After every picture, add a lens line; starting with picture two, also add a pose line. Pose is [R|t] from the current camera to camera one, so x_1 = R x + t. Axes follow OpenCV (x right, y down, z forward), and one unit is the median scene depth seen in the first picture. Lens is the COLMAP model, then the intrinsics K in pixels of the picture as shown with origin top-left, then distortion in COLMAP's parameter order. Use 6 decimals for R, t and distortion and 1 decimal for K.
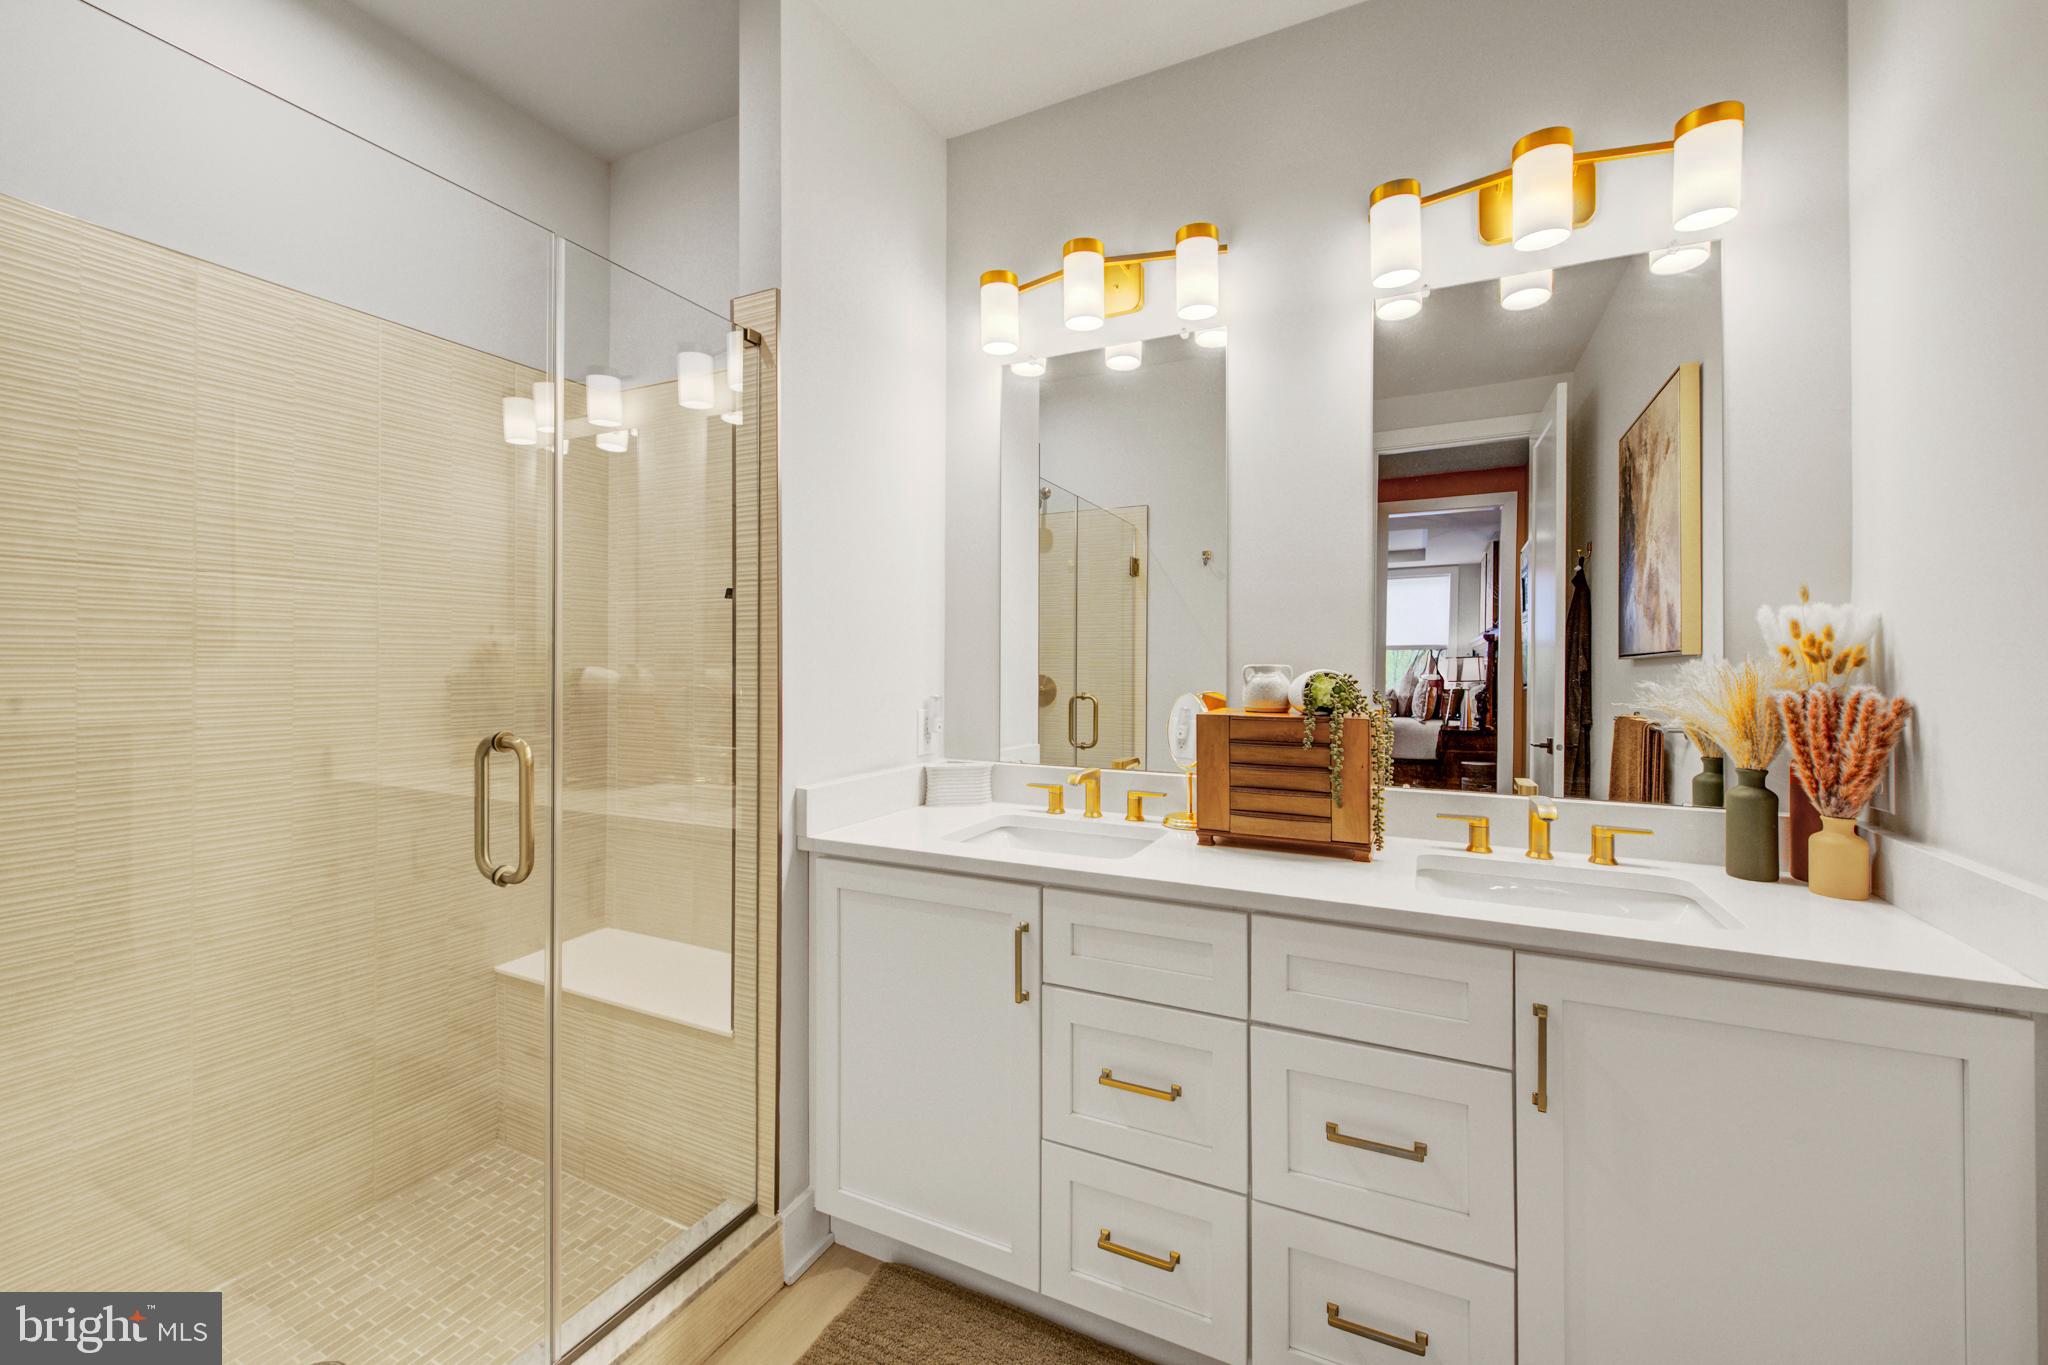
lens RADIAL K [[803.6, 0, 1046.6], [0, 803.6, 652.4], [0, 0, 1]] dist [0.004338, -0.002027]
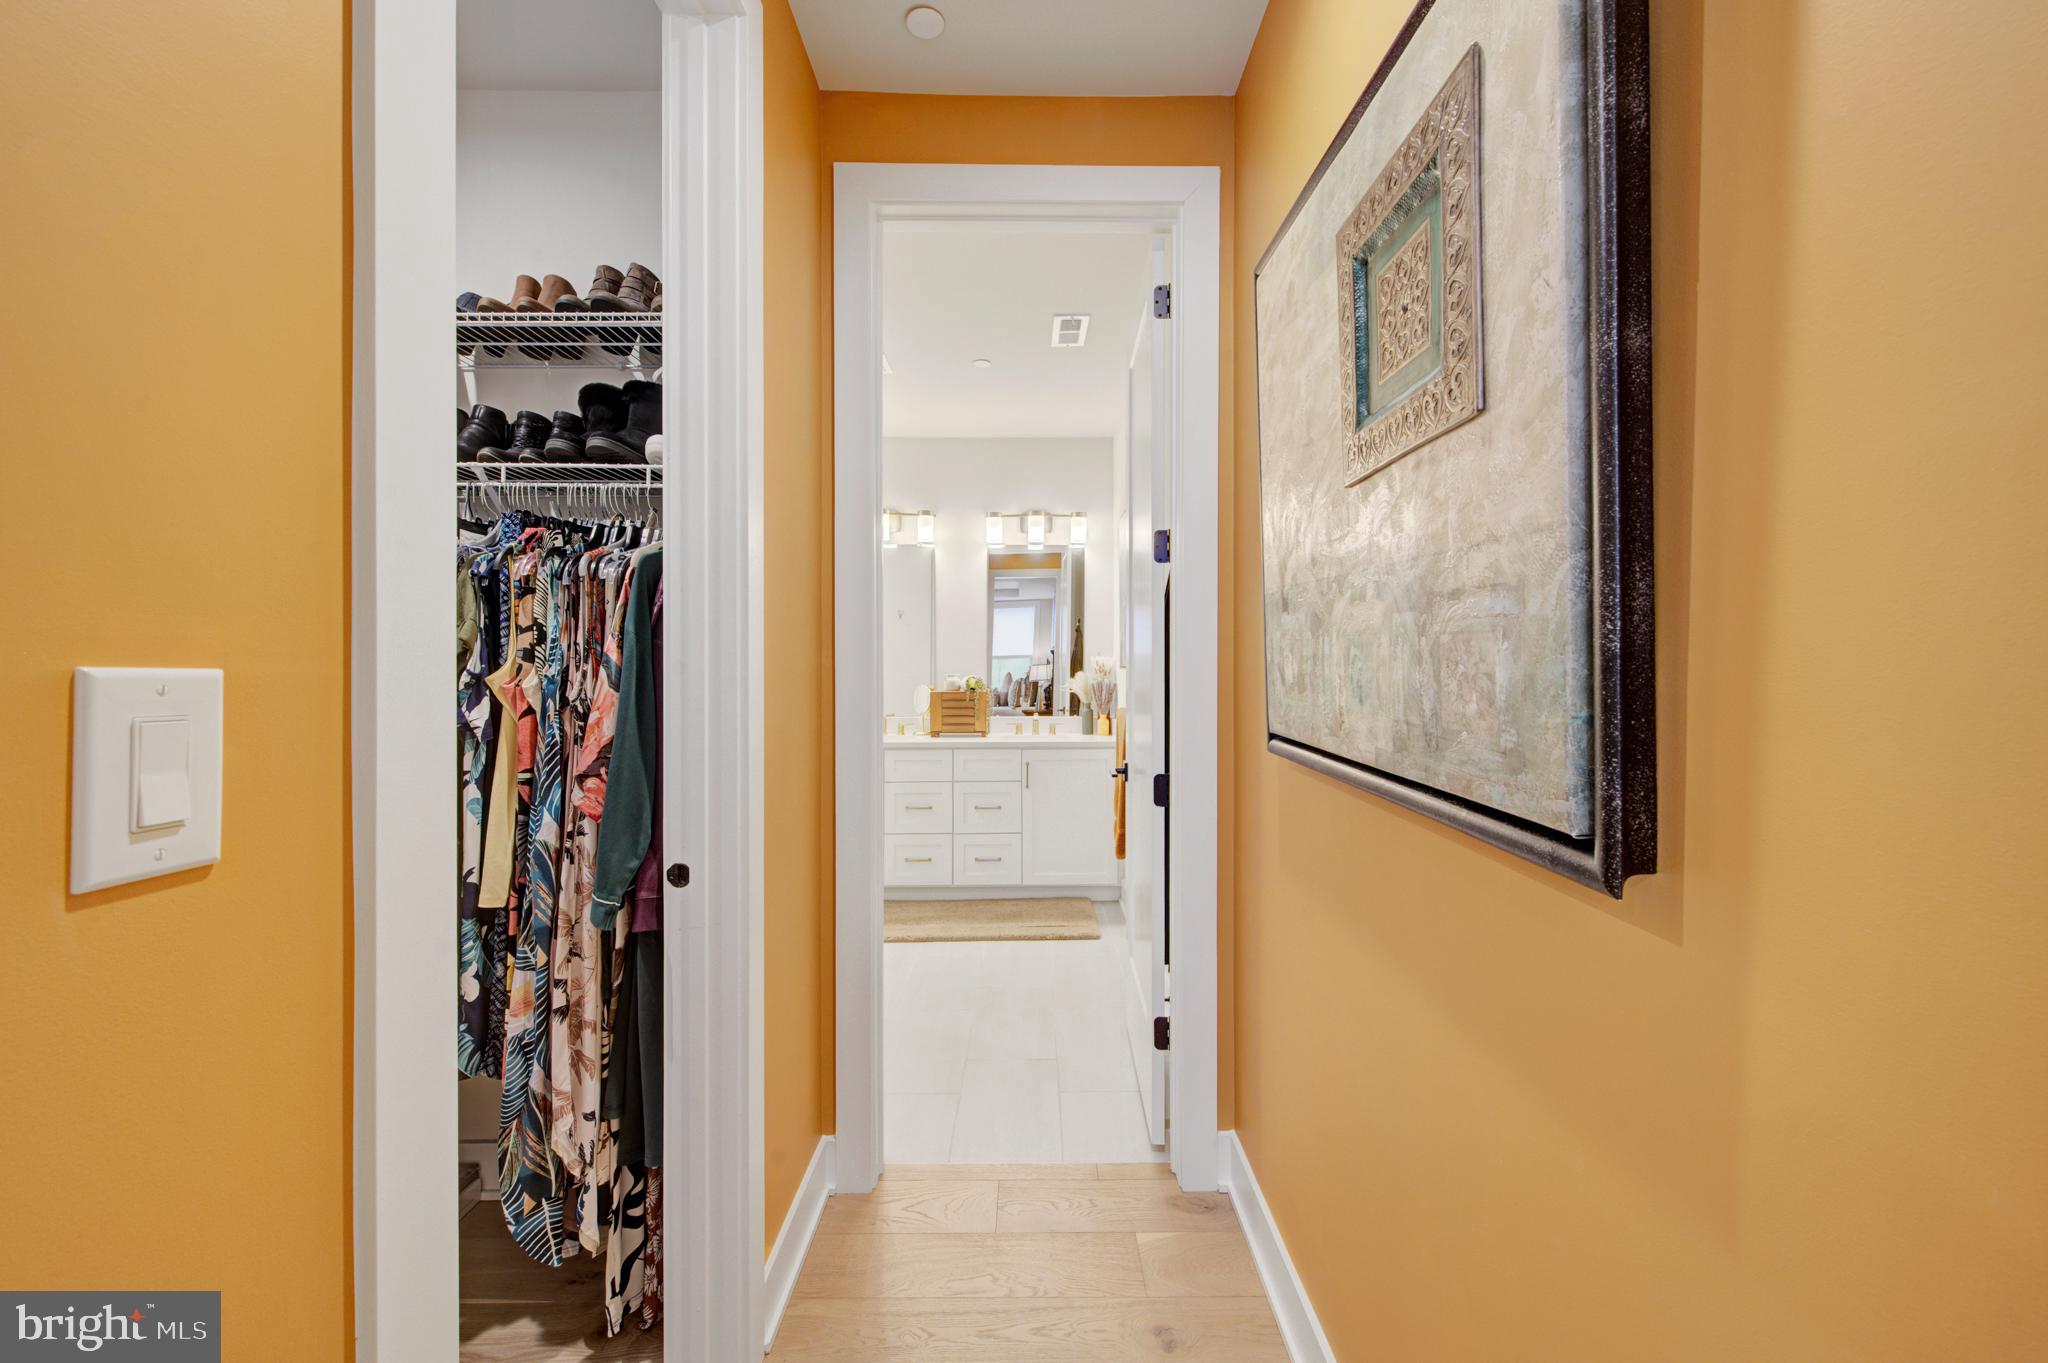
lens RADIAL K [[805.9, 0, 1029.6], [0, 805.9, 664.1], [0, 0, 1]] dist [0.005518, -0.002335]
pose [[0.902770, 0.000208, 0.430125, -0.452573], [-0.003993, 0.999961, 0.007898, -0.027685], [-0.430106, -0.008847, 0.902735, -1.082097]]
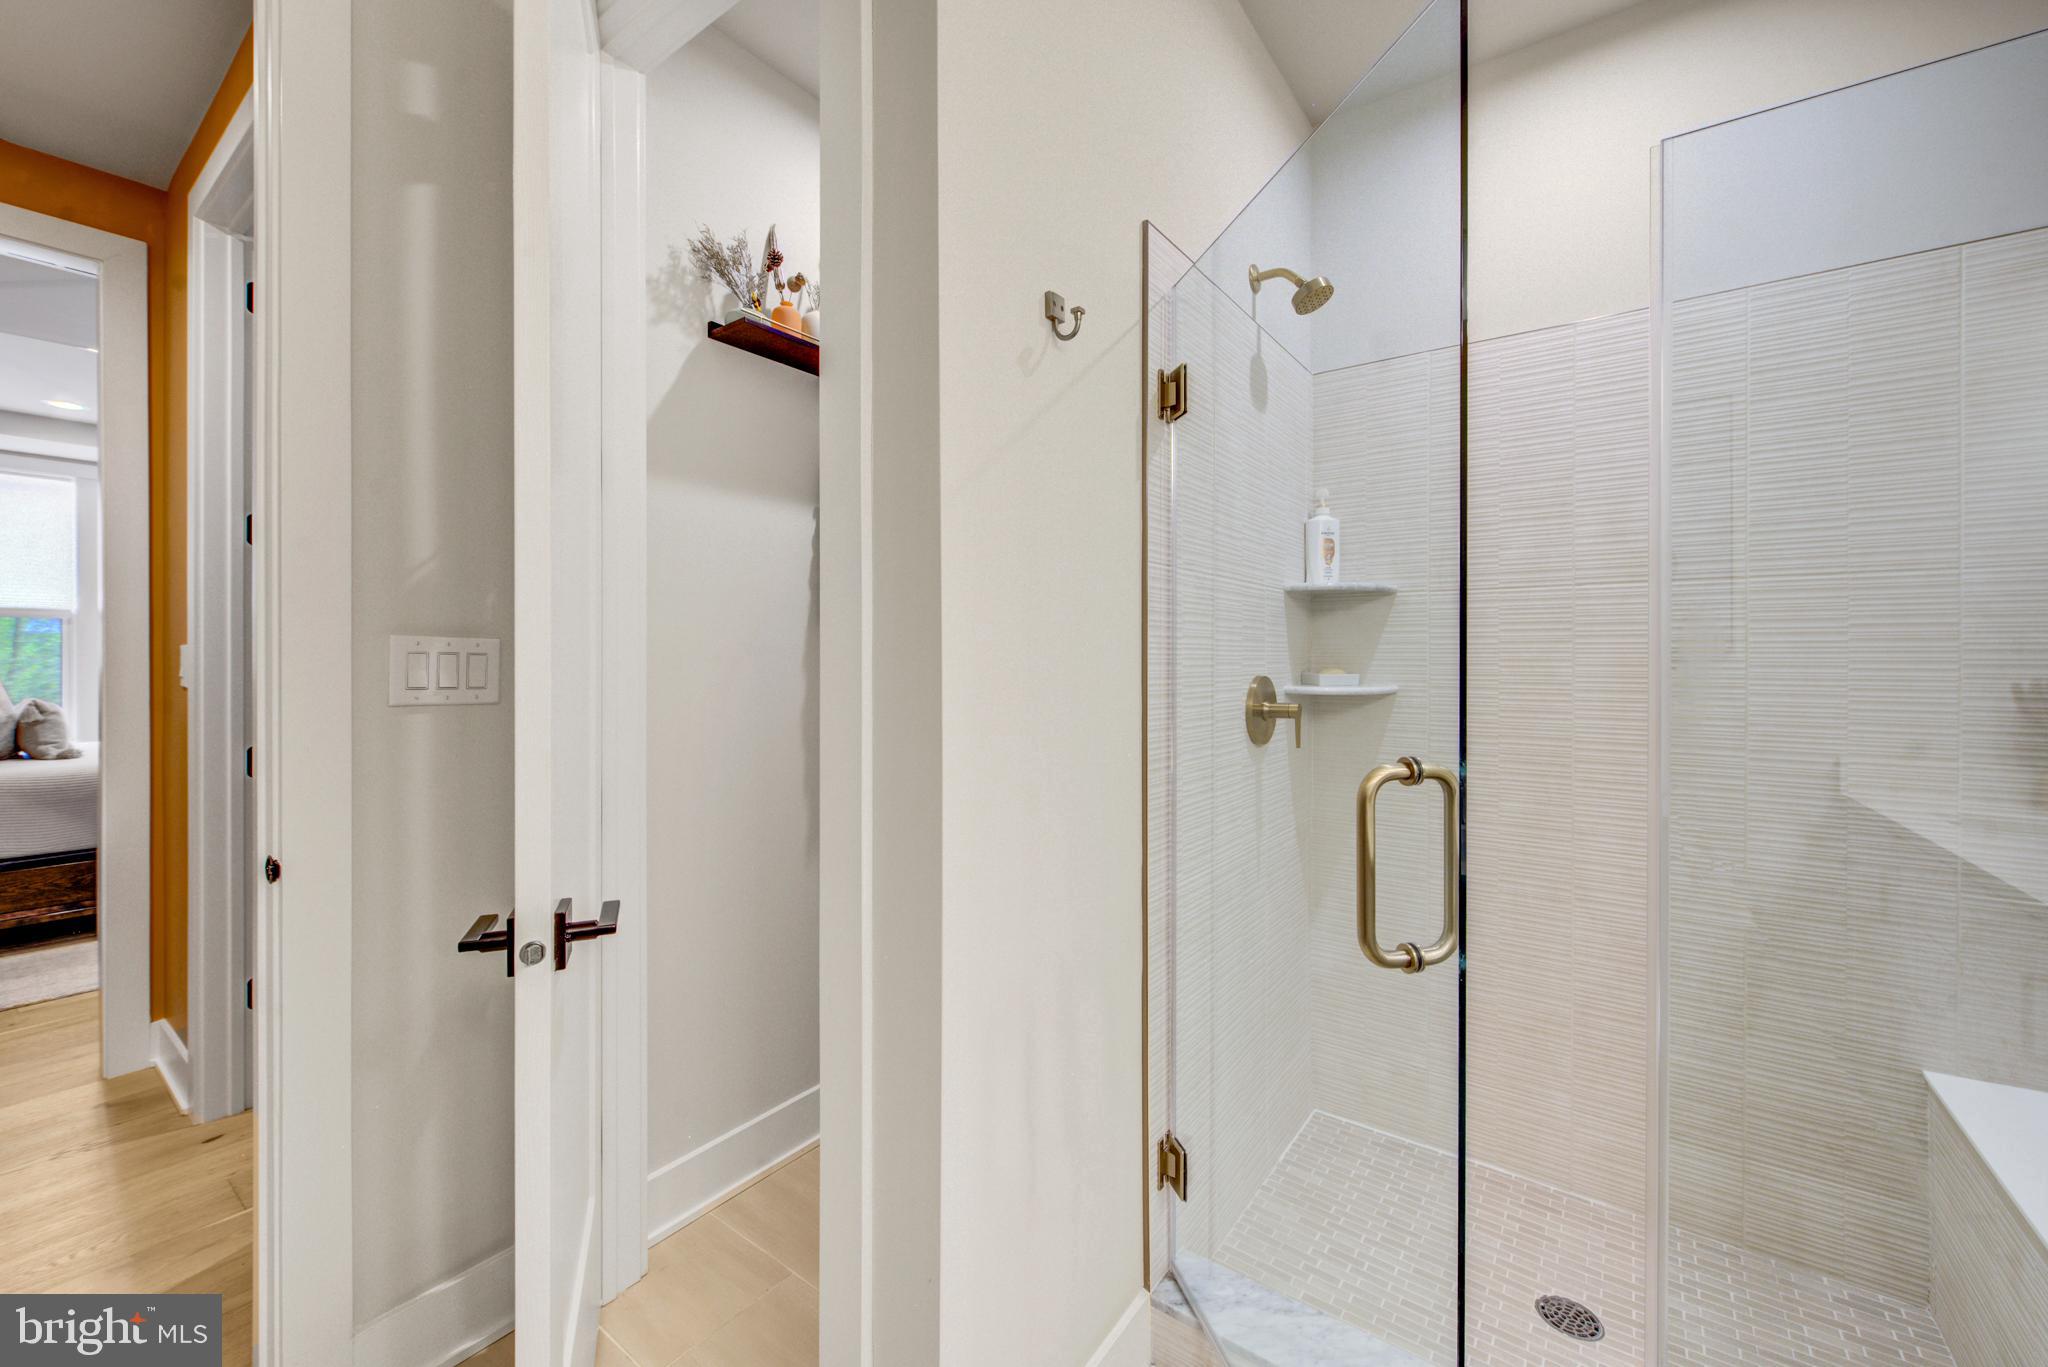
lens RADIAL K [[803.6, 0, 1028.1], [0, 803.6, 664.3], [0, 0, 1]] dist [0.004338, -0.002027]
pose [[-0.192968, 0.001714, -0.981203, 0.275471], [0.010128, 0.999949, -0.000245, 0.007959], [0.981153, -0.009985, -0.192976, 0.447097]]
